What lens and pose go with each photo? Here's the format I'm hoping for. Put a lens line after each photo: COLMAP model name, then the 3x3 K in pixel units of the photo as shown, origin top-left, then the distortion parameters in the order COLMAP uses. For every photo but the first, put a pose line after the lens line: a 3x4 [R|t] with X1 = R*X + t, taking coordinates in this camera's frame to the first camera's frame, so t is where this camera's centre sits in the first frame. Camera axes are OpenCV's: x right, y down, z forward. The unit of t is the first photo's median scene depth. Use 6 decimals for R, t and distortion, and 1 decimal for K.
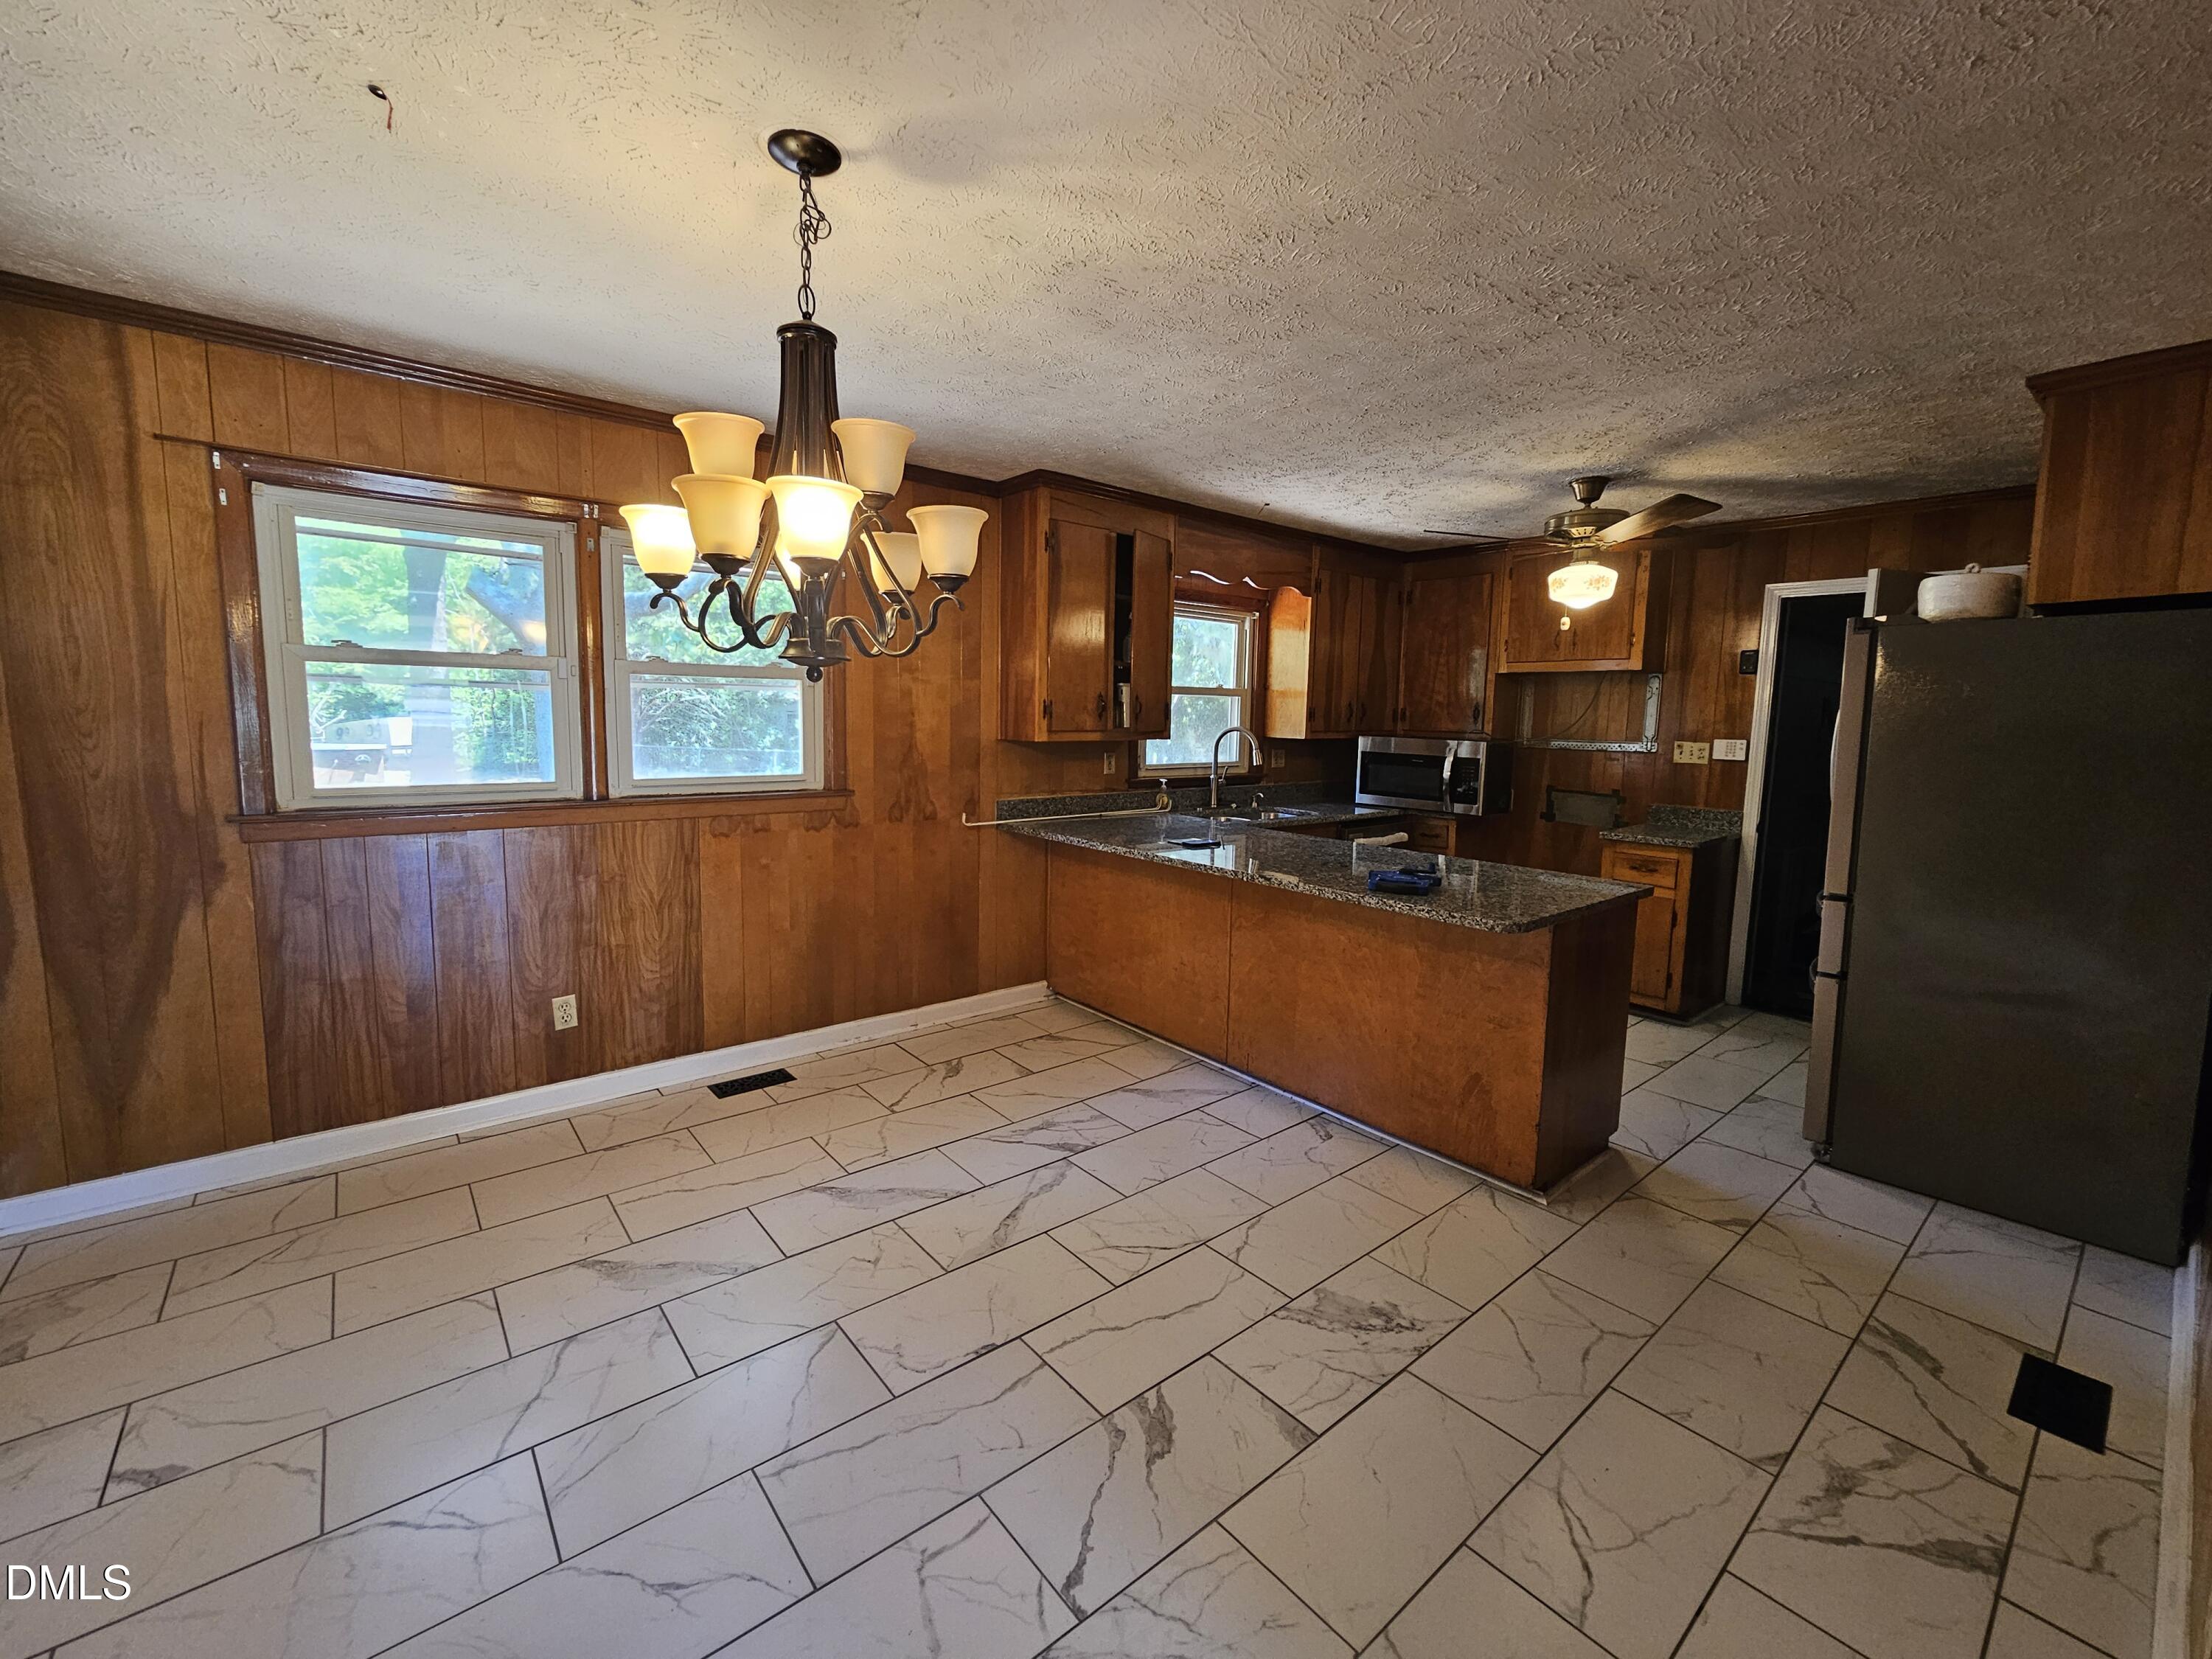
lens RADIAL K [[912.1, 0, 1104.2], [0, 912.1, 814.5], [0, 0, 1]] dist [-0.001622, -0.000237]
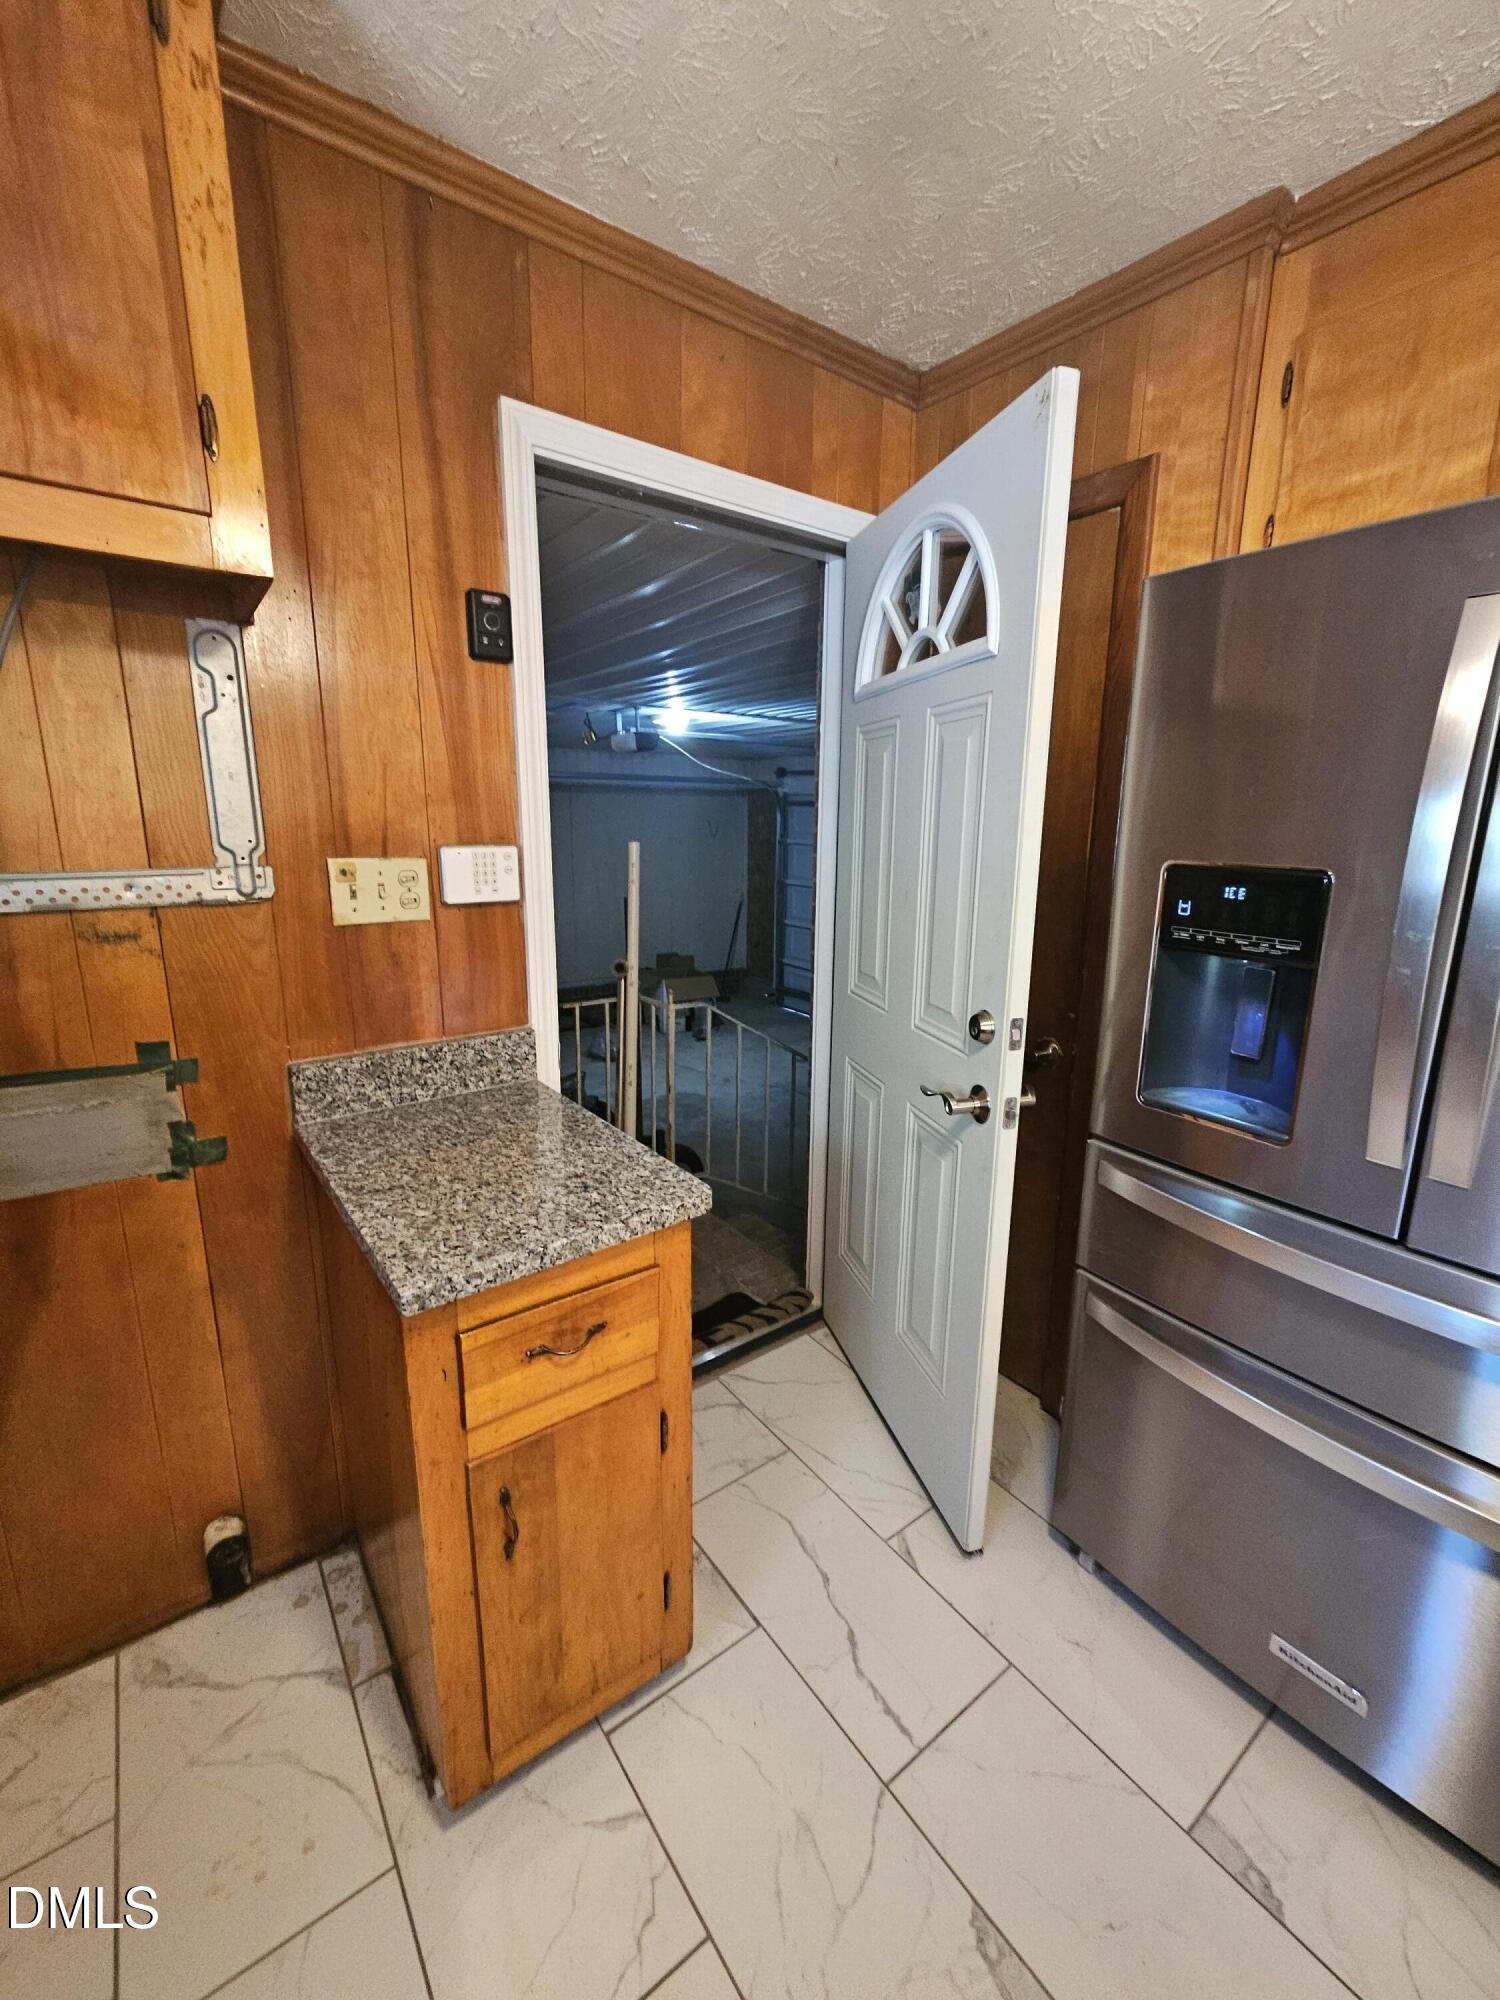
lens RADIAL K [[824.6, 0, 751.4], [0, 824.6, 999.1], [0, 0, 1]] dist [-0.001622, -0.000237]
pose [[0.055810, -0.226689, 0.972367, 0.350907], [0.102607, 0.970031, 0.220255, -0.082683], [-0.993155, 0.087479, 0.077398, 0.853799]]
